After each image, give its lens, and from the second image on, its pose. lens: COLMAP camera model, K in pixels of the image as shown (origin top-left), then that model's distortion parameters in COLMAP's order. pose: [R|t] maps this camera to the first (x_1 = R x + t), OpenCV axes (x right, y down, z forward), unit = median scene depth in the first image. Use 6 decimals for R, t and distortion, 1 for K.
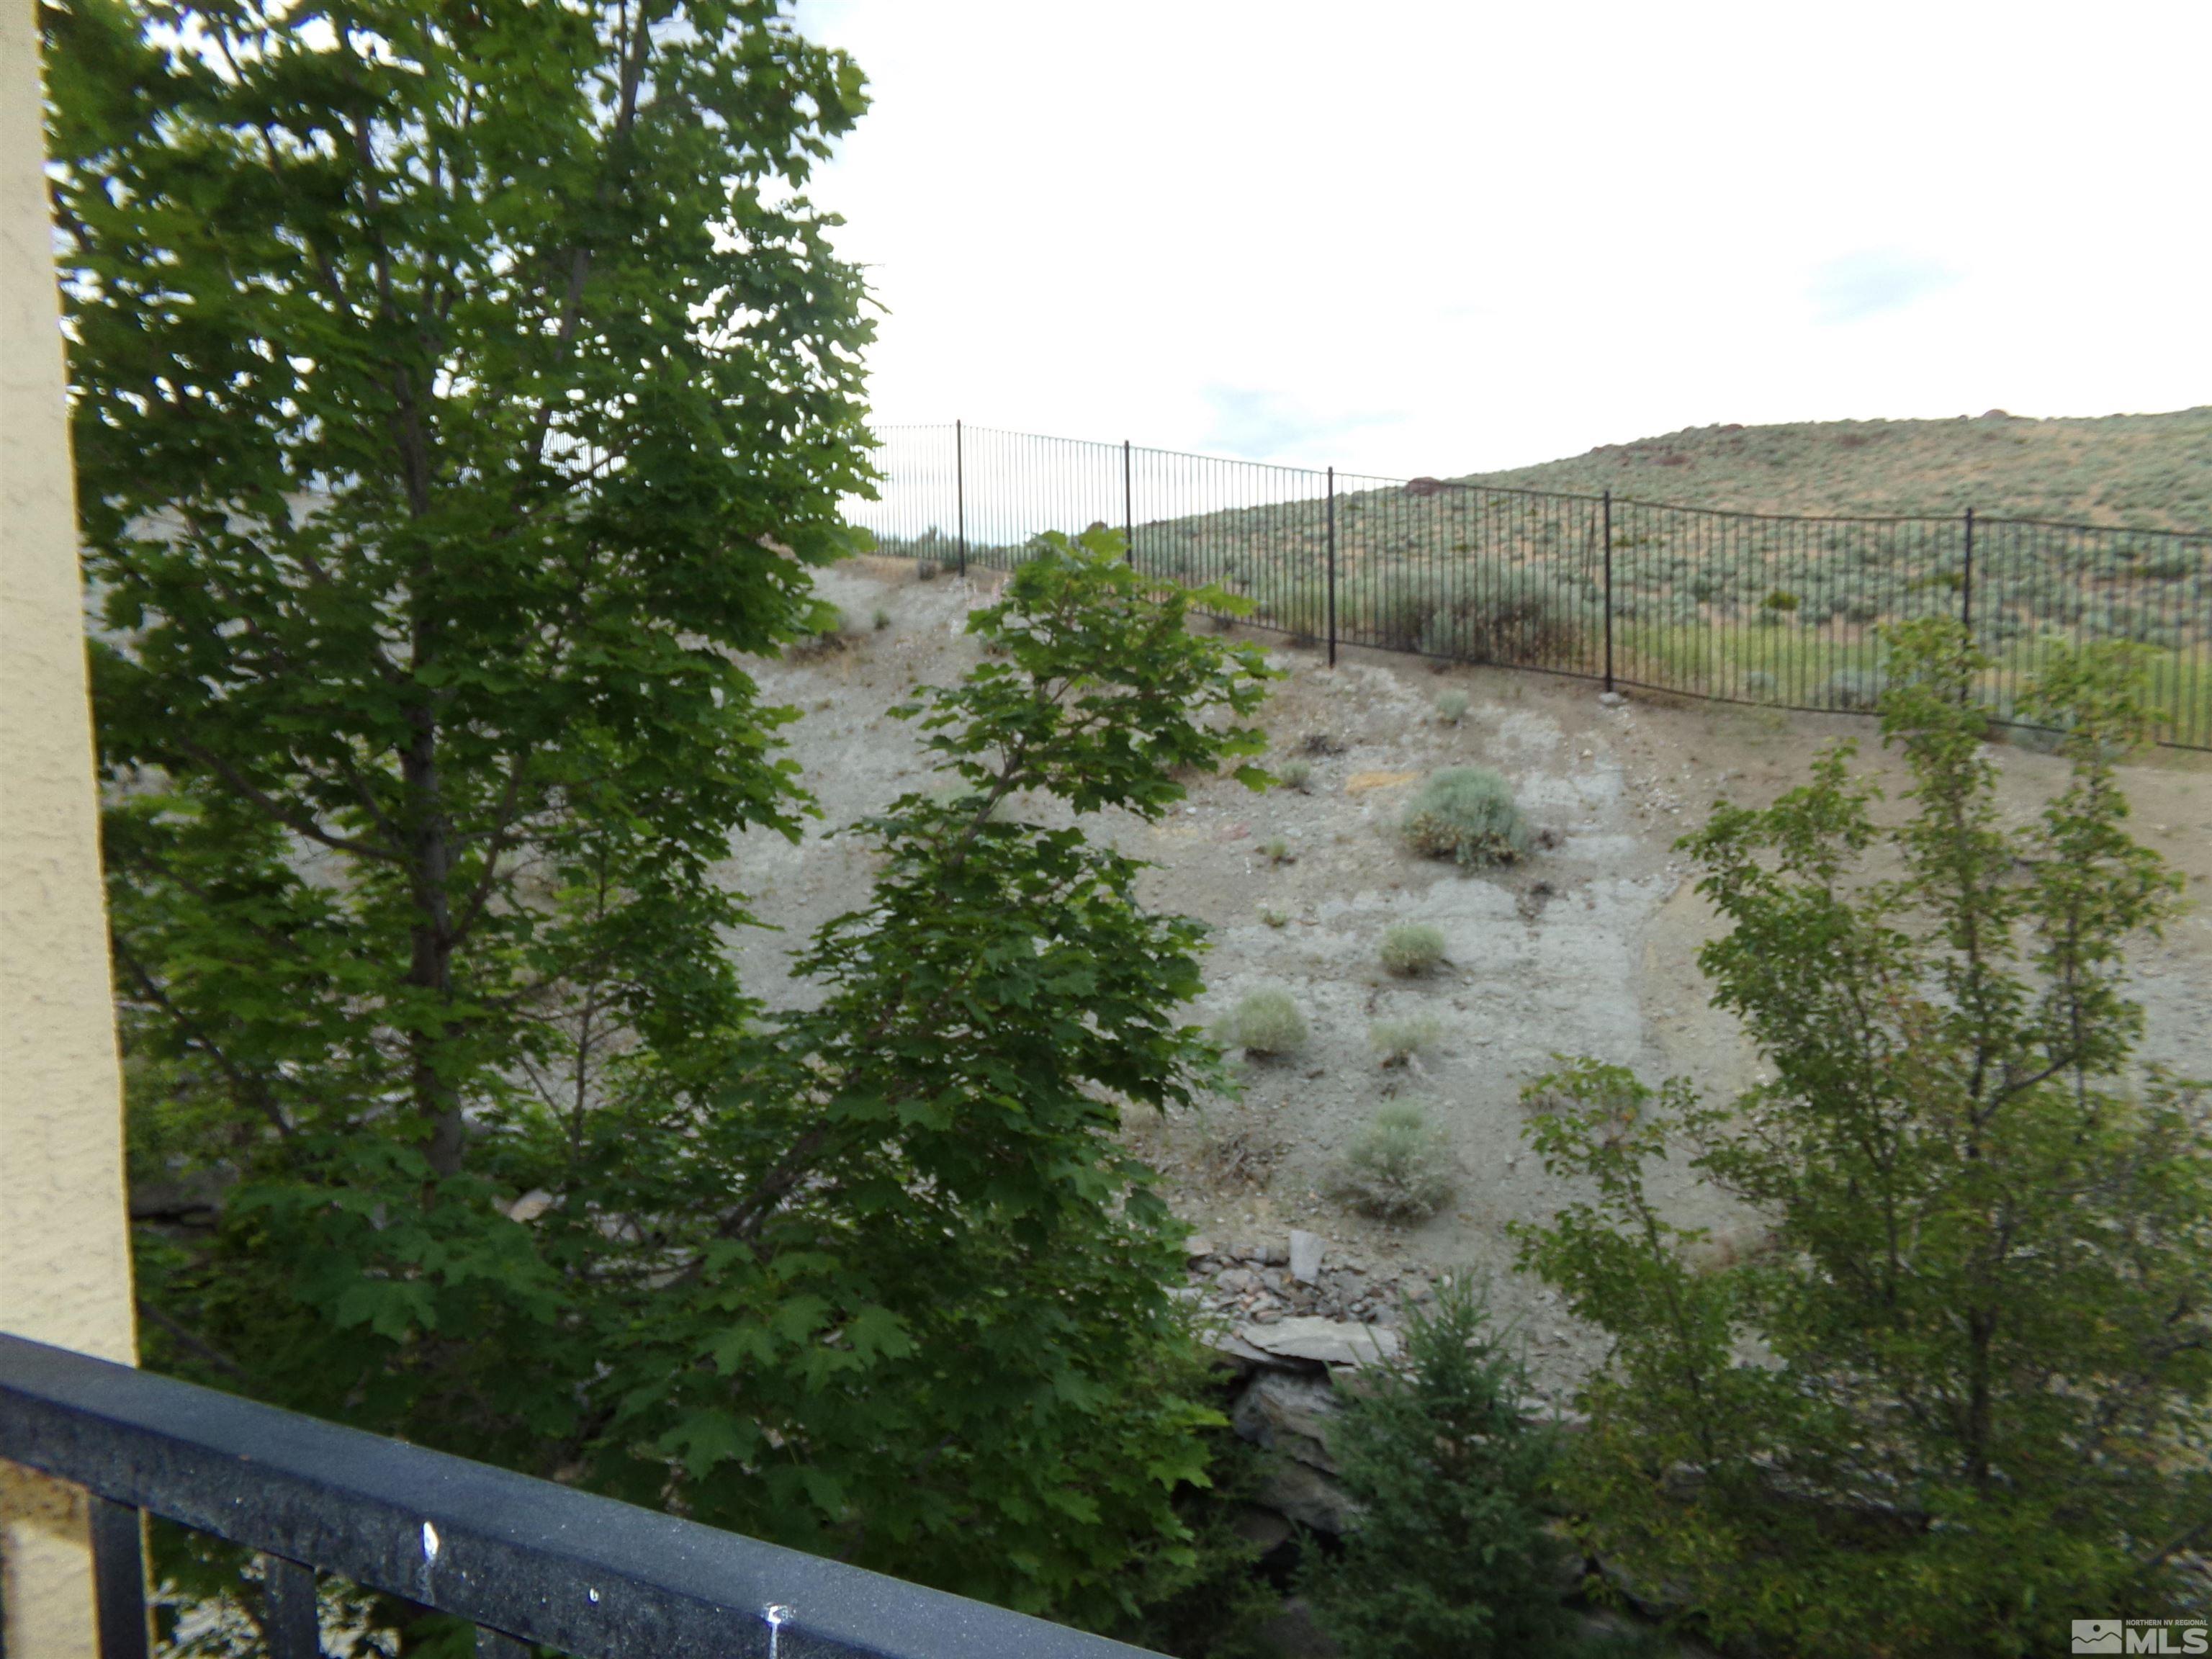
lens RADIAL K [[1478.9, 0, 1106.0], [0, 1478.9, 829.5], [0, 0, 1]] dist [-0.042995, 0.058190]
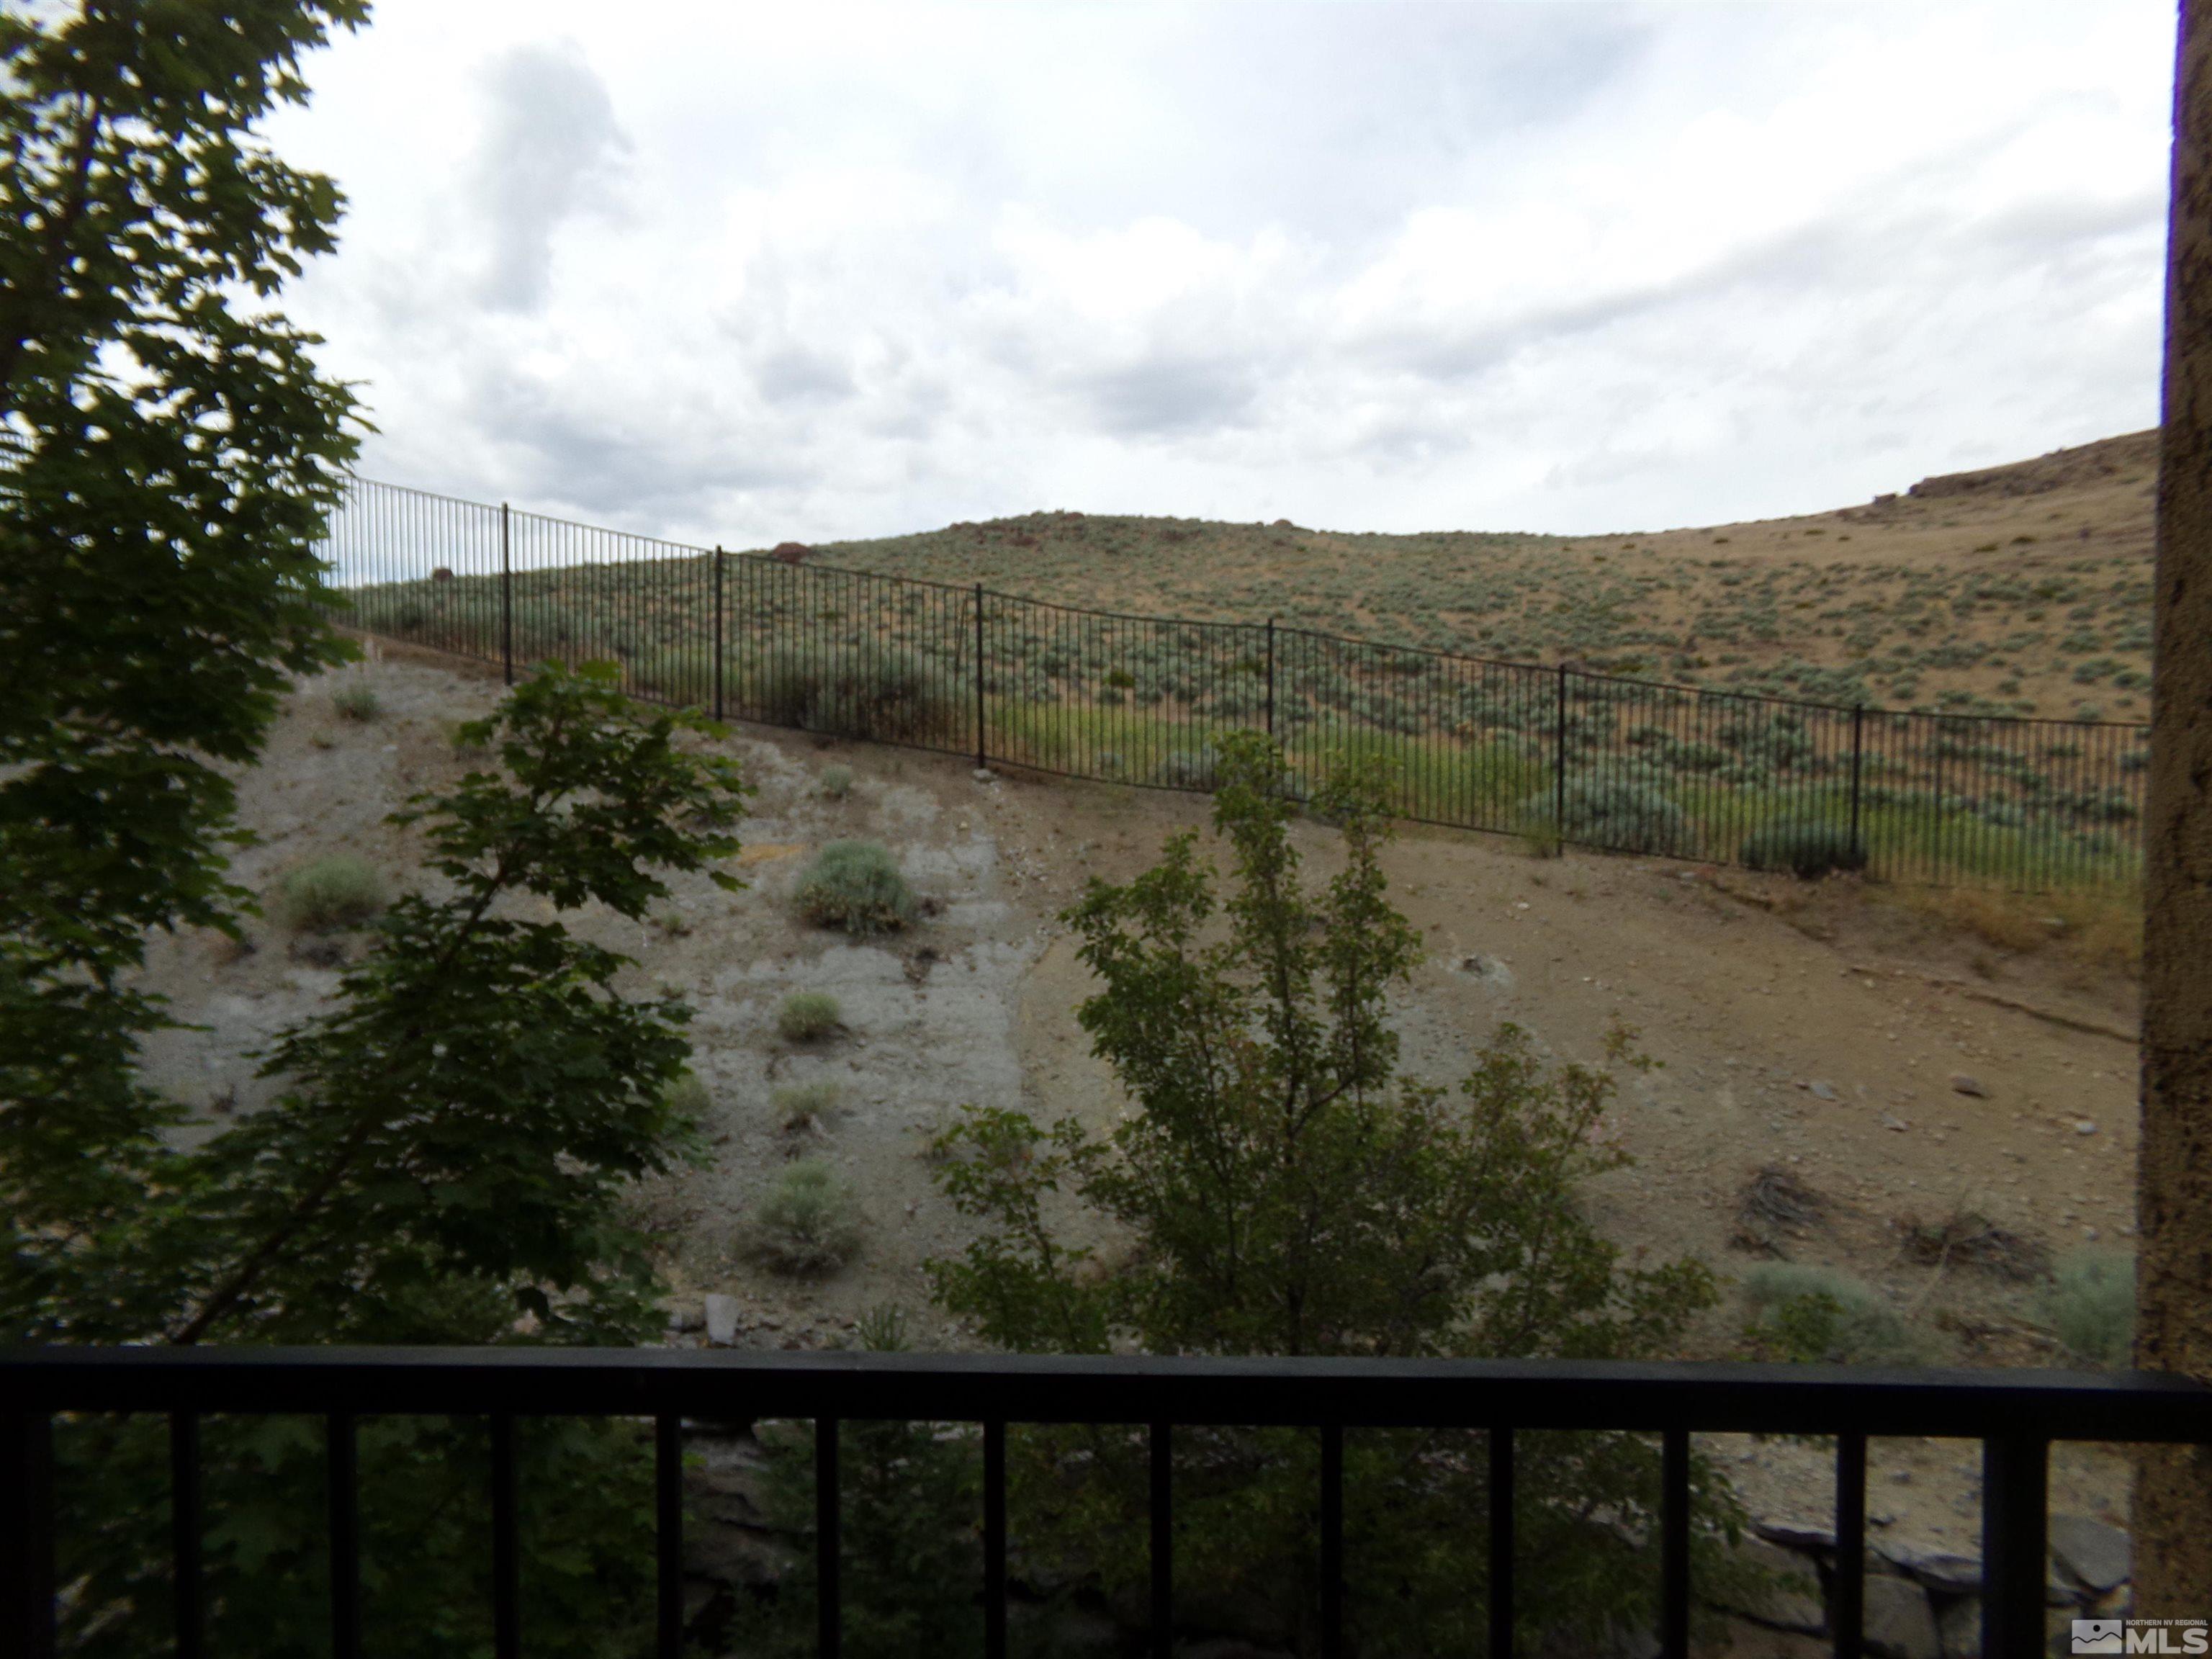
lens RADIAL K [[1495.3, 0, 1106.0], [0, 1495.3, 829.5], [0, 0, 1]] dist [-0.155934, 0.243702]
pose [[0.912849, -0.000837, 0.408297, -0.056950], [0.018036, 0.999104, -0.038275, -0.013100], [-0.407899, 0.042303, 0.912046, -0.085362]]
